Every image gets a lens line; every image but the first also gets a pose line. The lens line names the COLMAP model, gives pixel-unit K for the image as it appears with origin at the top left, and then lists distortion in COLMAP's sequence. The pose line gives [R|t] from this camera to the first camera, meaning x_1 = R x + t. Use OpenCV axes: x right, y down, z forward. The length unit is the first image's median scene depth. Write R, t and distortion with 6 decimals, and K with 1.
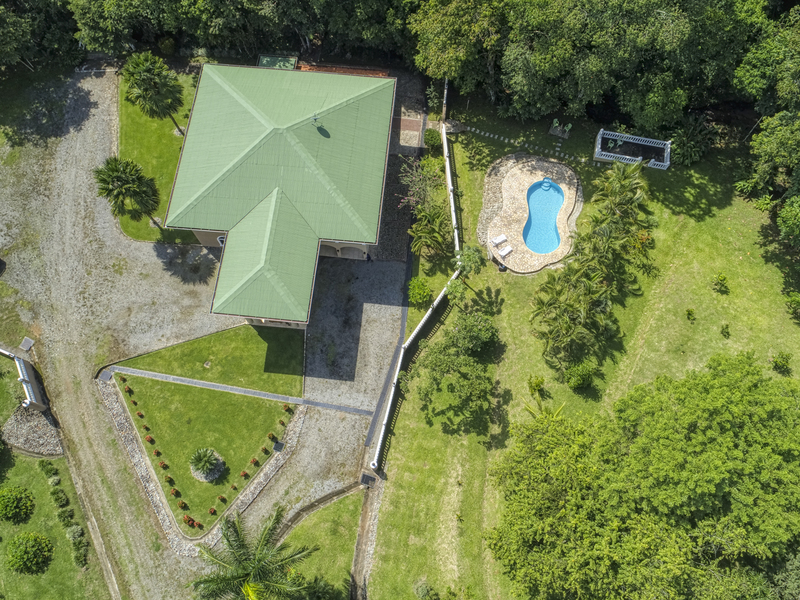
lens RADIAL K [[603.5, 0, 400.0], [0, 603.5, 300.0], [0, 0, 1]] dist [-0.015065, -0.003528]
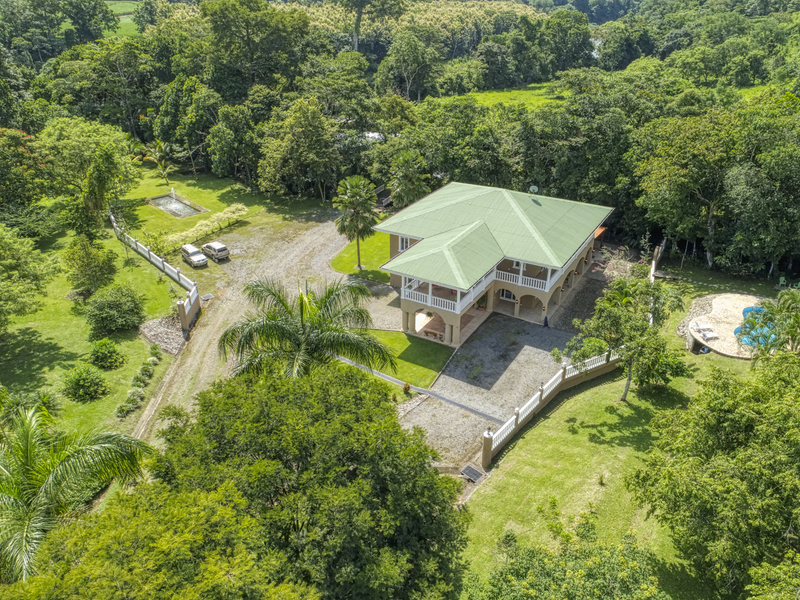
lens RADIAL K [[582.8, 0, 410.3], [0, 582.8, 299.8], [0, 0, 1]] dist [-0.009934, -0.000337]
pose [[0.904941, 0.210811, -0.369649, 0.094869], [-0.397445, 0.729095, -0.557187, 0.544406], [0.152048, 0.651137, 0.743574, 0.305455]]
